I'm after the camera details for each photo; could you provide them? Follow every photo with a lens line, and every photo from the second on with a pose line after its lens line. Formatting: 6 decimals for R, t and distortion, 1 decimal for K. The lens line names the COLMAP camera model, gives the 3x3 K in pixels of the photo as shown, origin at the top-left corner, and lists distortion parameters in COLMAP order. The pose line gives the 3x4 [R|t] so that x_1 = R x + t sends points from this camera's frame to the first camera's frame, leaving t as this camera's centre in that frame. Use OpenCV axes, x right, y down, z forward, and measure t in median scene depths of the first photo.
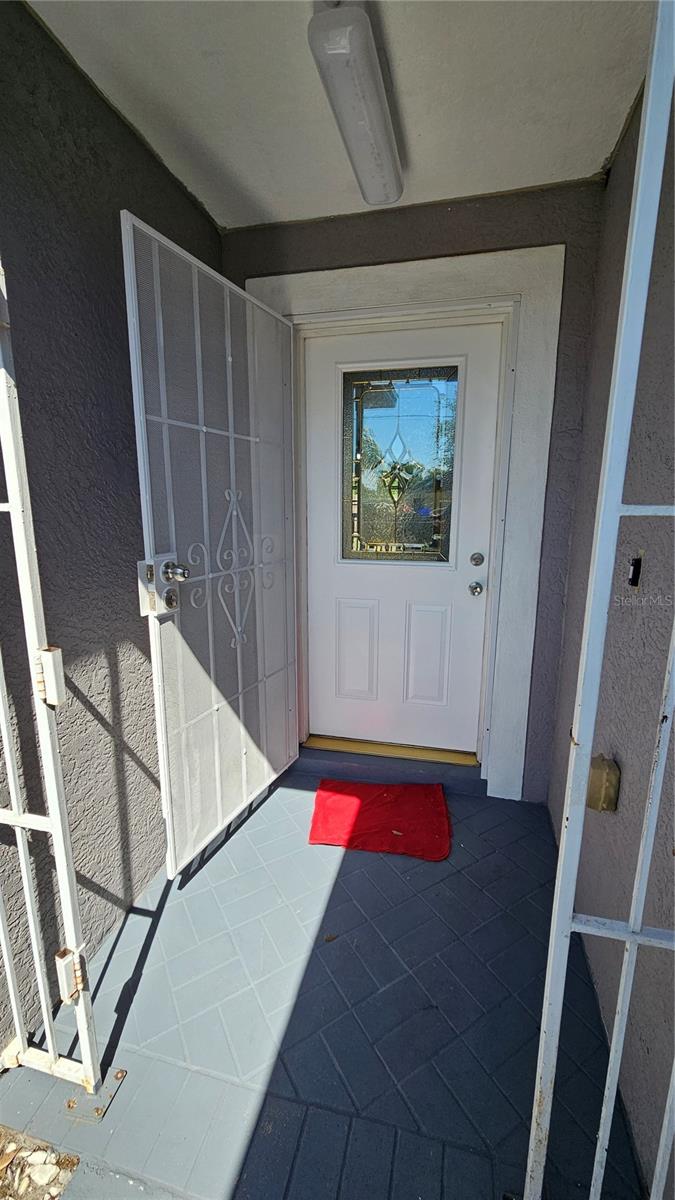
lens RADIAL K [[492.3, 0, 337.1], [0, 492.3, 599.8], [0, 0, 1]] dist [0.000405, 0.000793]
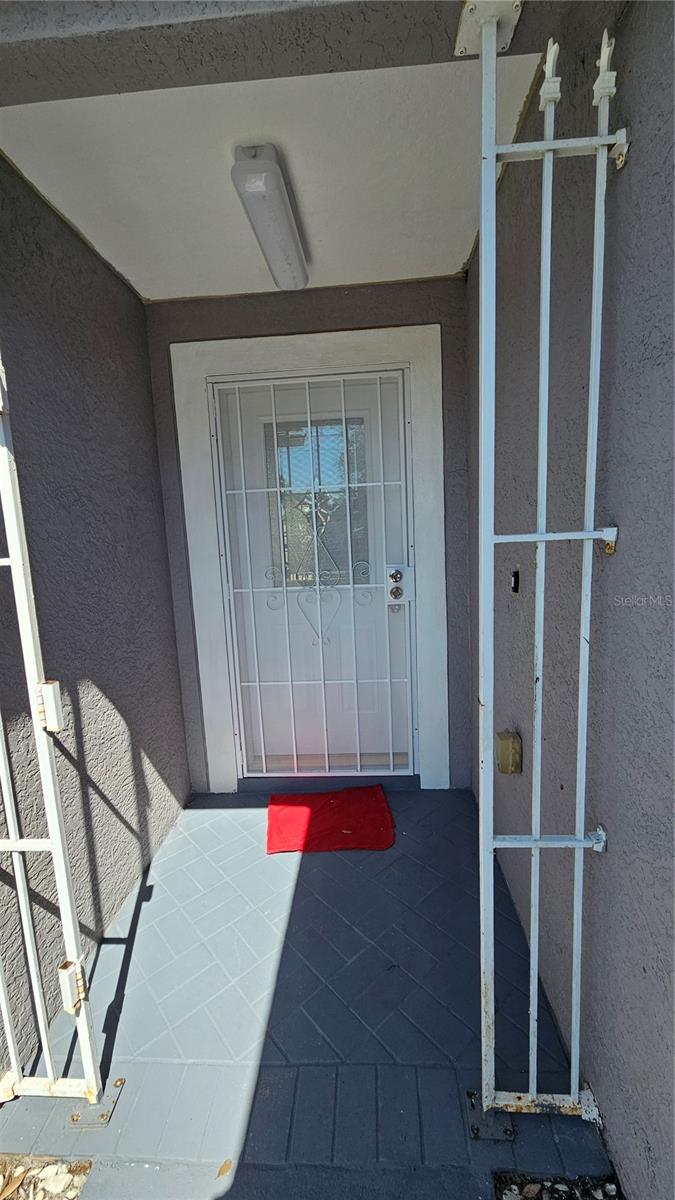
lens RADIAL K [[492.3, 0, 337.1], [0, 492.3, 599.8], [0, 0, 1]] dist [0.000405, 0.000793]
pose [[0.982569, -0.073687, 0.170670, -0.063052], [0.083756, 0.995099, -0.052562, 0.015396], [-0.165960, 0.065940, 0.983925, -0.150257]]
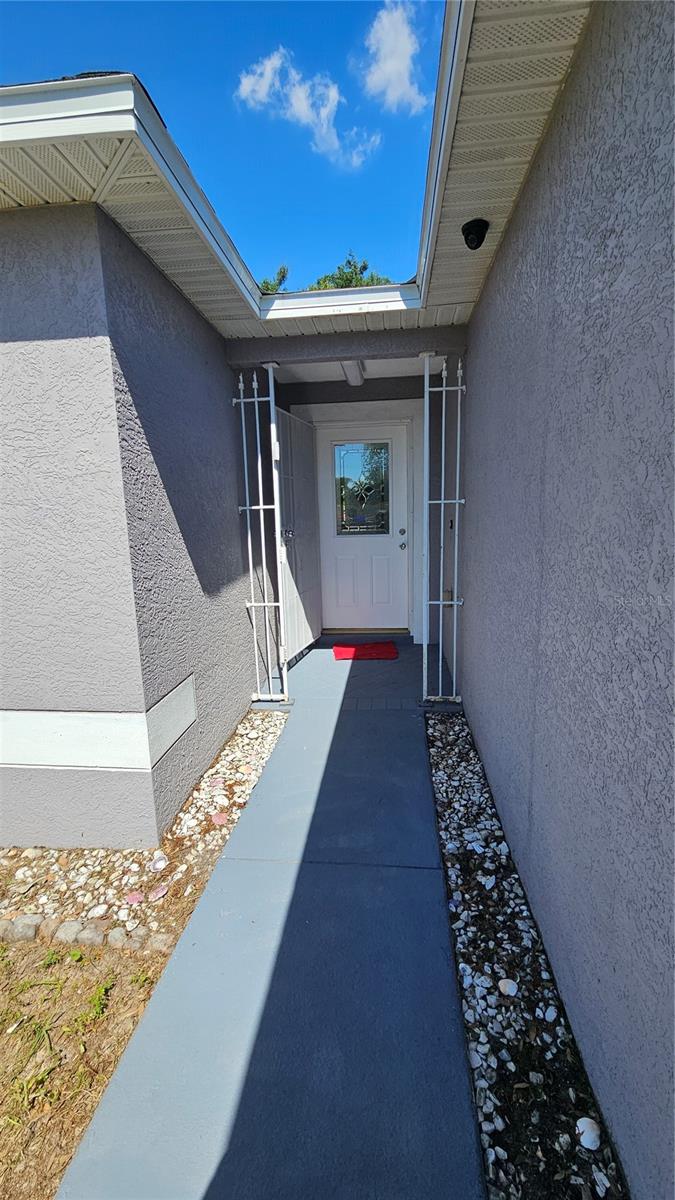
lens RADIAL K [[492.3, 0, 337.1], [0, 492.3, 599.8], [0, 0, 1]] dist [0.000405, 0.000793]
pose [[0.990175, -0.051605, 0.129962, -0.405230], [0.055550, 0.998093, -0.026913, 0.353683], [-0.128325, 0.033868, 0.991154, -1.504754]]
